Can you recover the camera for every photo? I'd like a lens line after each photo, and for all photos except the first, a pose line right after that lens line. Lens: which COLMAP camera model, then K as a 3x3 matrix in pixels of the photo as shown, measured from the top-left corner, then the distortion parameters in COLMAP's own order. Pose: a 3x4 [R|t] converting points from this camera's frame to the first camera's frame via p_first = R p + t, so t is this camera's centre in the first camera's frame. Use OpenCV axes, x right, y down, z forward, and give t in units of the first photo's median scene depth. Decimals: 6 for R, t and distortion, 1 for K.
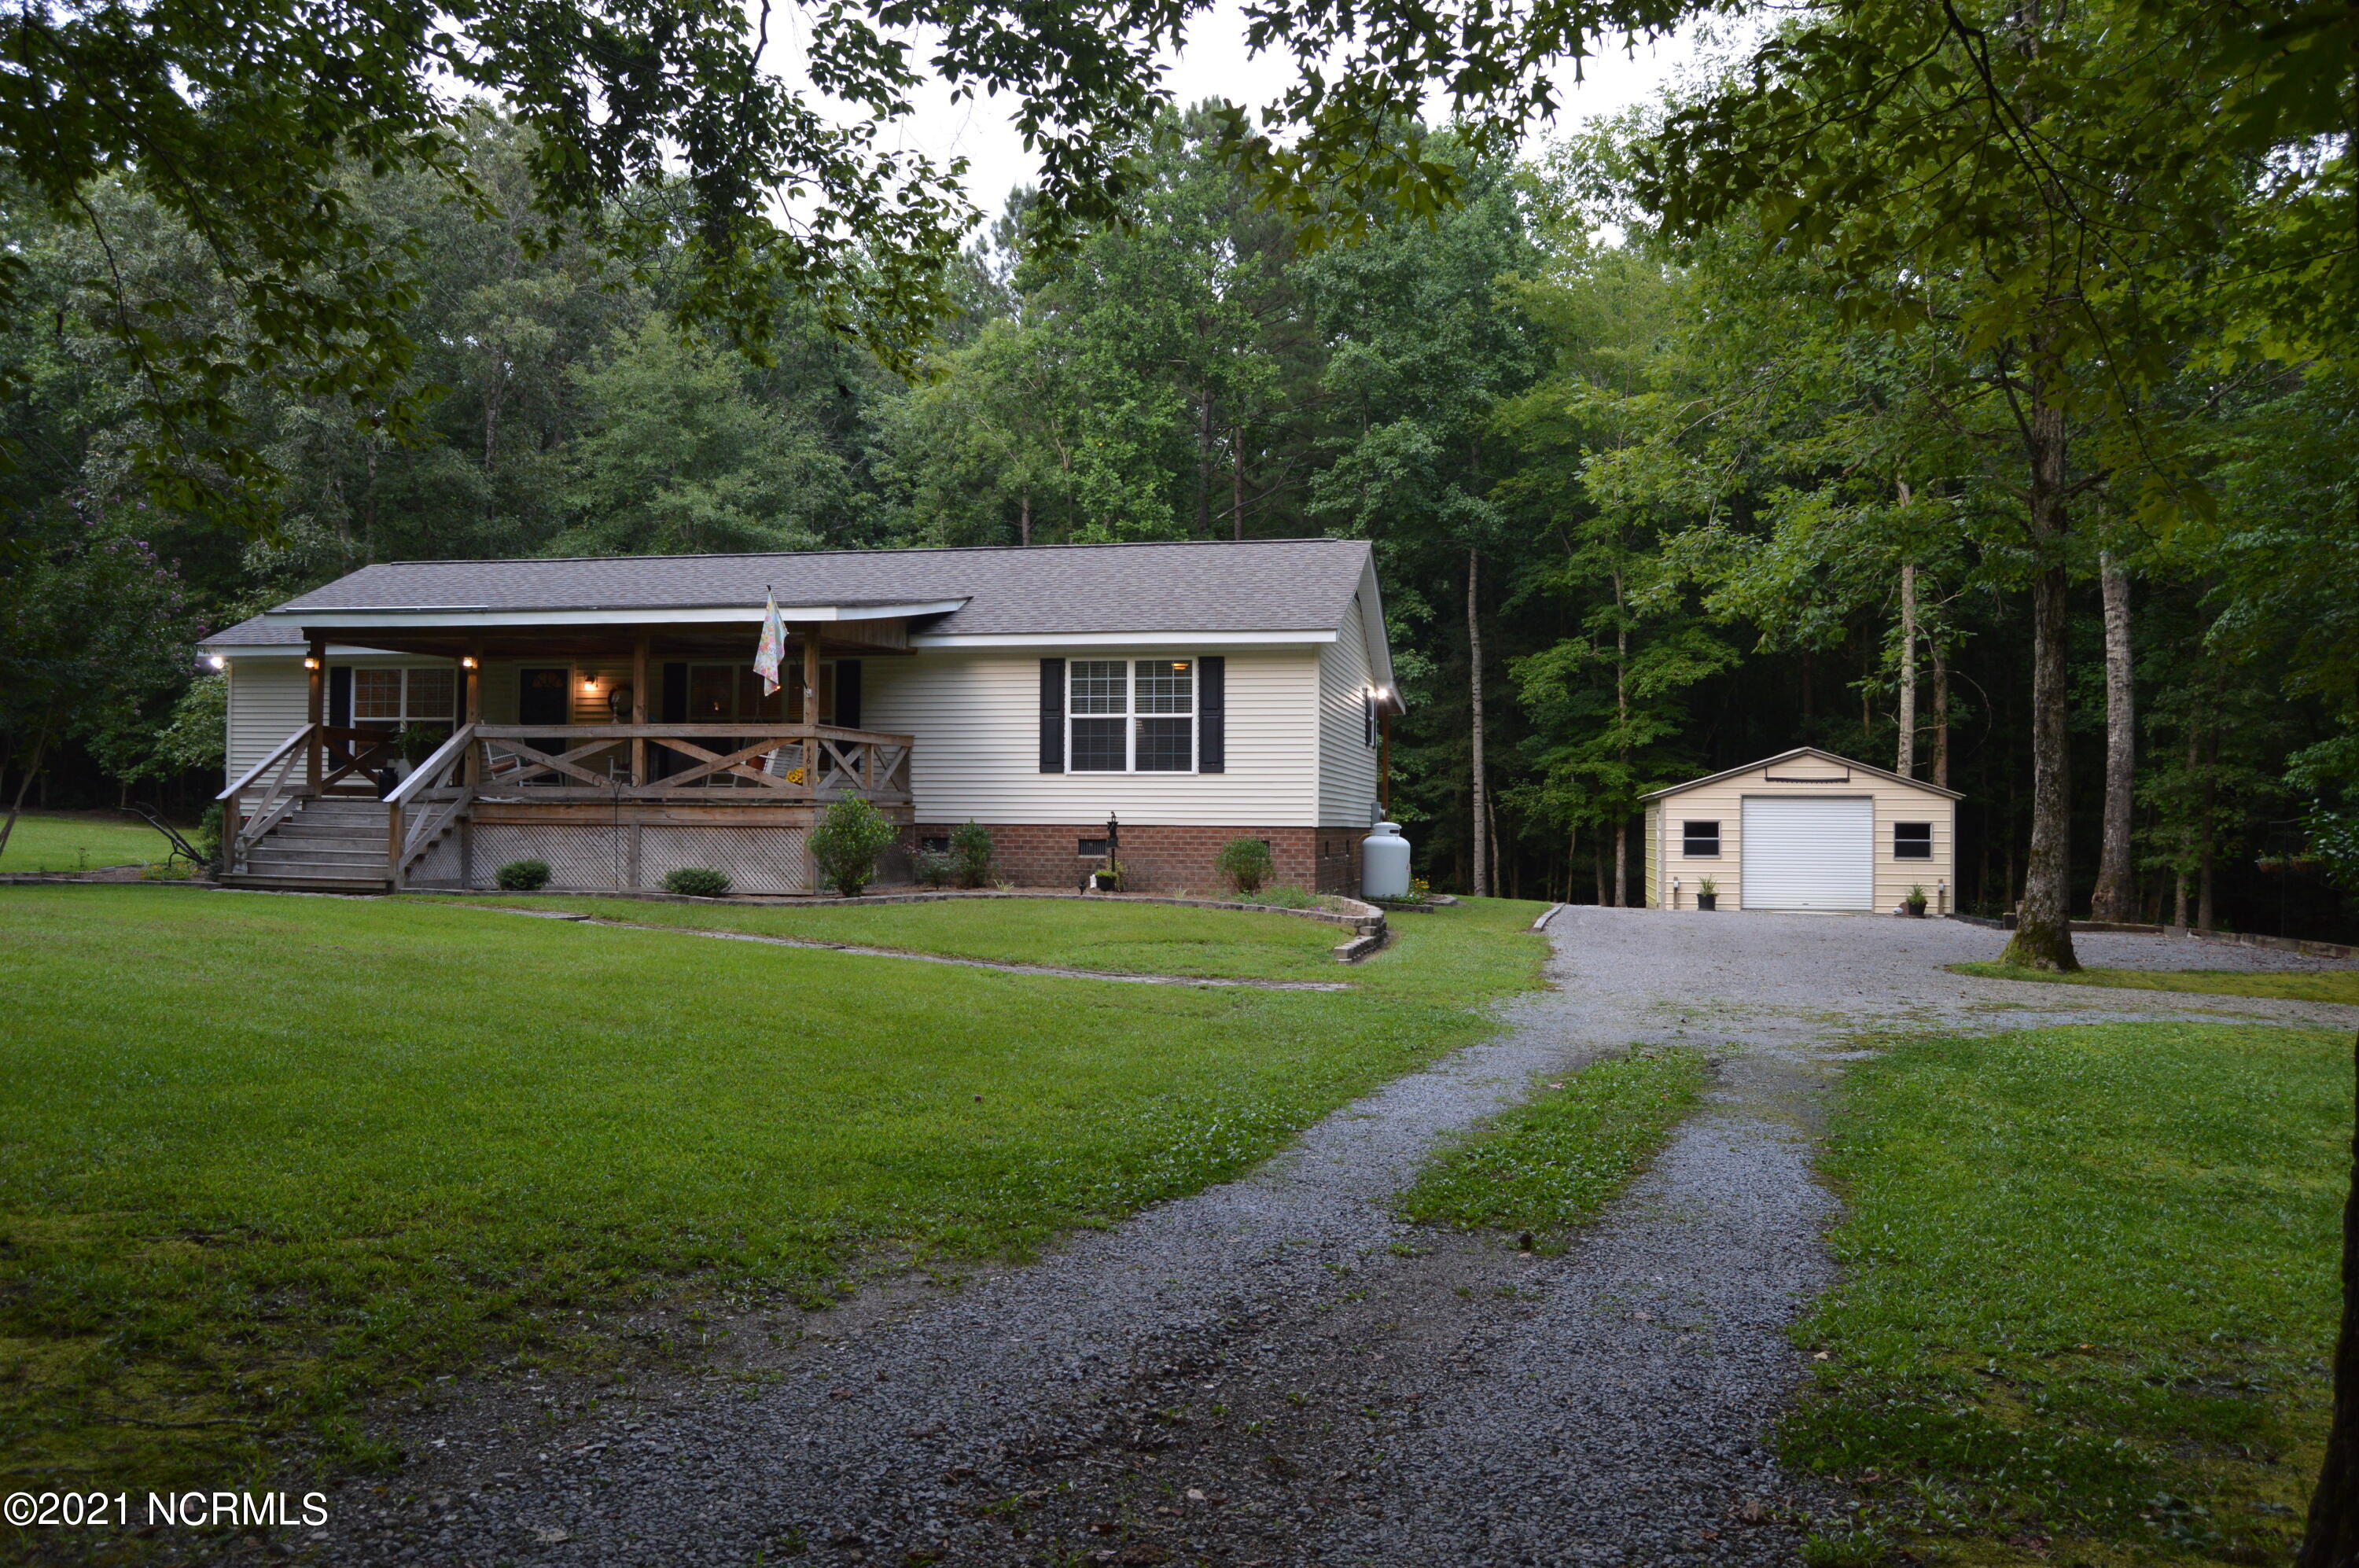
lens RADIAL K [[1890.0, 0, 1179.5], [0, 1890.0, 784.0], [0, 0, 1]] dist [-0.082299, -0.000539]
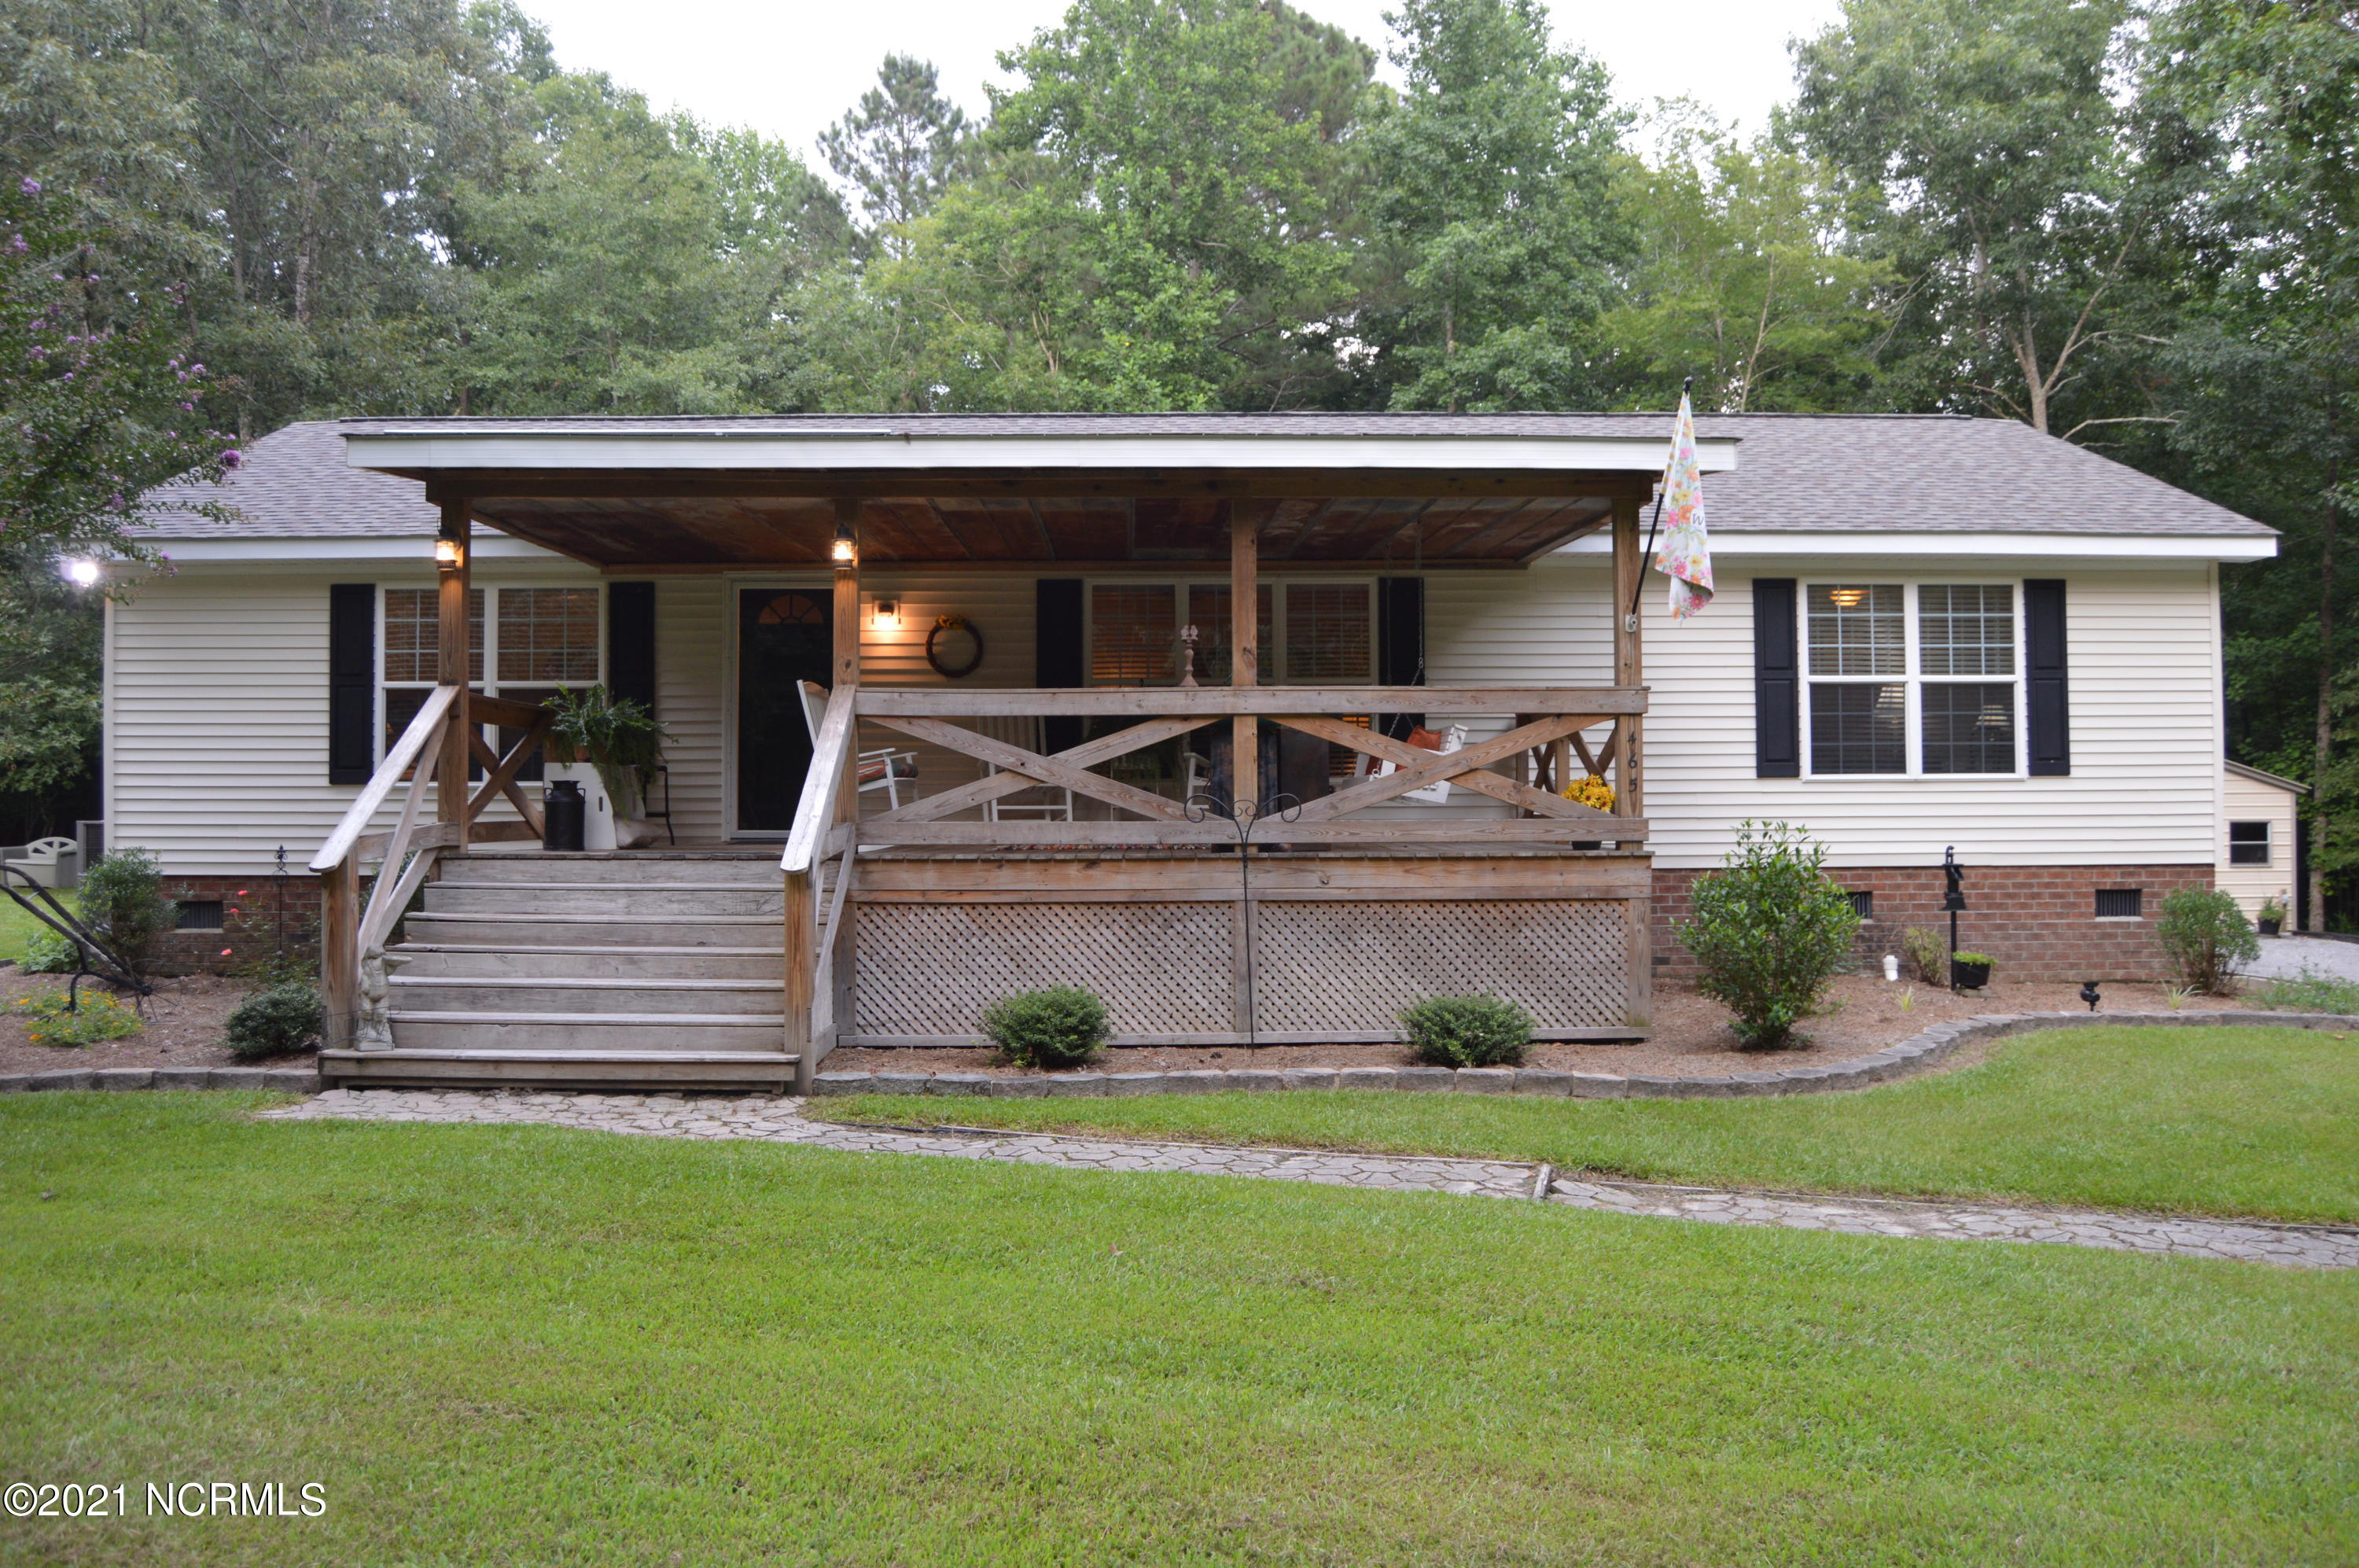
lens RADIAL K [[1851.9, 0, 1179.5], [0, 1851.9, 784.0], [0, 0, 1]] dist [-0.085829, 0.011032]
pose [[0.976596, -0.010515, 0.214824, -0.365436], [0.008830, 0.999922, 0.008798, -0.010553], [-0.214900, -0.006695, 0.976613, 0.495885]]
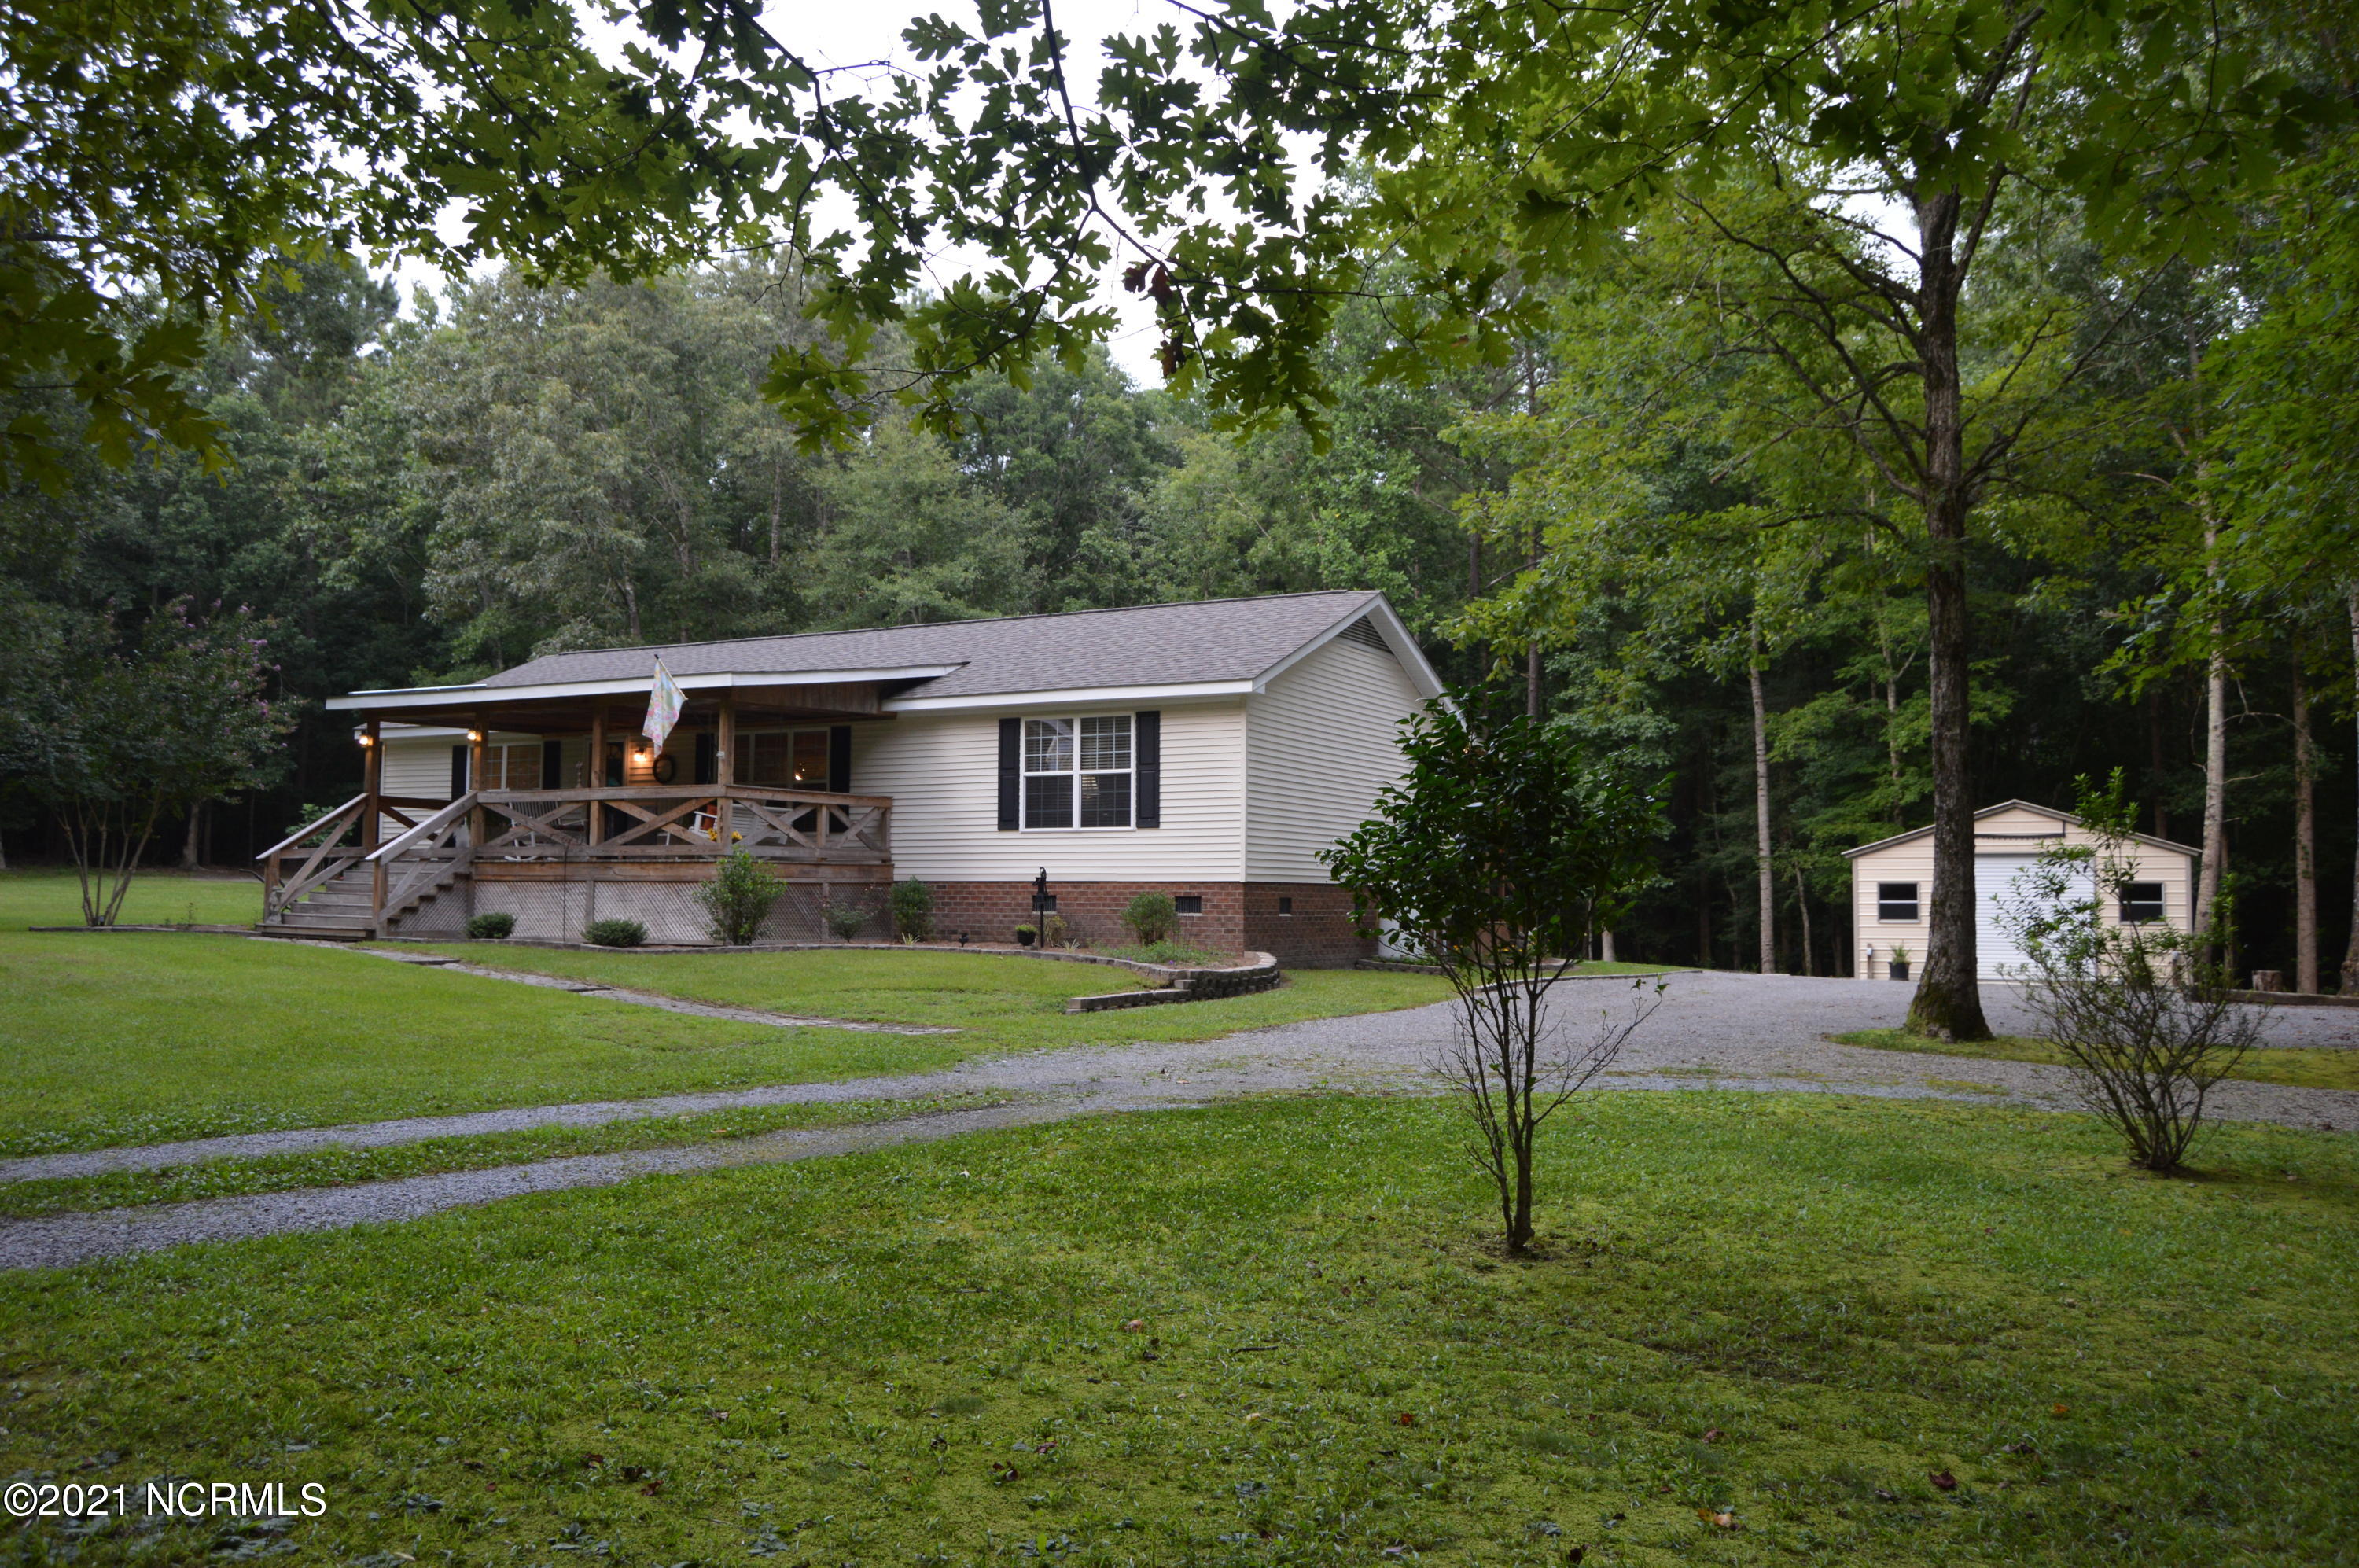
lens RADIAL K [[1851.9, 0, 1179.5], [0, 1851.9, 784.0], [0, 0, 1]] dist [-0.085829, 0.011032]
pose [[0.958439, -0.019724, -0.284615, 0.305968], [0.007072, 0.998943, -0.045413, 0.015013], [0.285210, 0.041513, 0.957566, 0.069867]]
